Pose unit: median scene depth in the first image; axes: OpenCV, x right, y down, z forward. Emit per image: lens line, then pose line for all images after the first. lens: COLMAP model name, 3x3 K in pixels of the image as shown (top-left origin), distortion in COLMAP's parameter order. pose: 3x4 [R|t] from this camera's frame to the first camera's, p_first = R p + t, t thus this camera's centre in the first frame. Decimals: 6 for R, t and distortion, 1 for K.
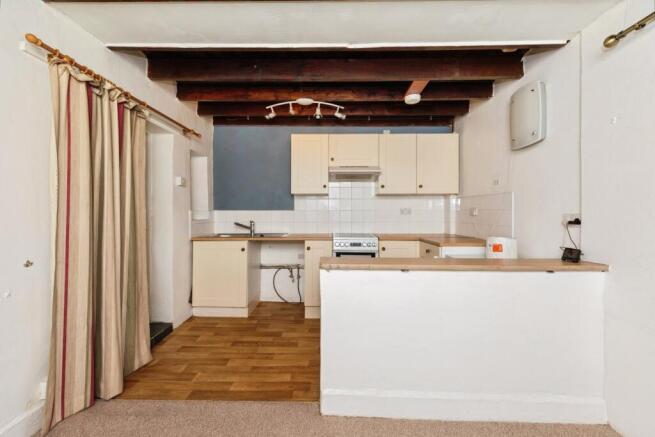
lens RADIAL K [[276.4, 0, 328.4], [0, 276.4, 208.4], [0, 0, 1]] dist [0.001439, 0.000304]
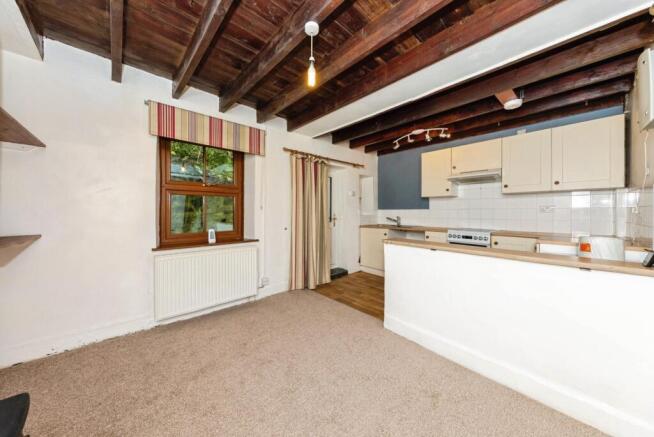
lens RADIAL K [[225.0, 0, 330.2], [0, 225.0, 207.1], [0, 0, 1]] dist [-0.000467, 0.000031]
pose [[0.684549, -0.014470, -0.728823, 0.416598], [0.008873, 0.999894, -0.011518, 0.006262], [0.728913, 0.001417, 0.684605, -0.107301]]
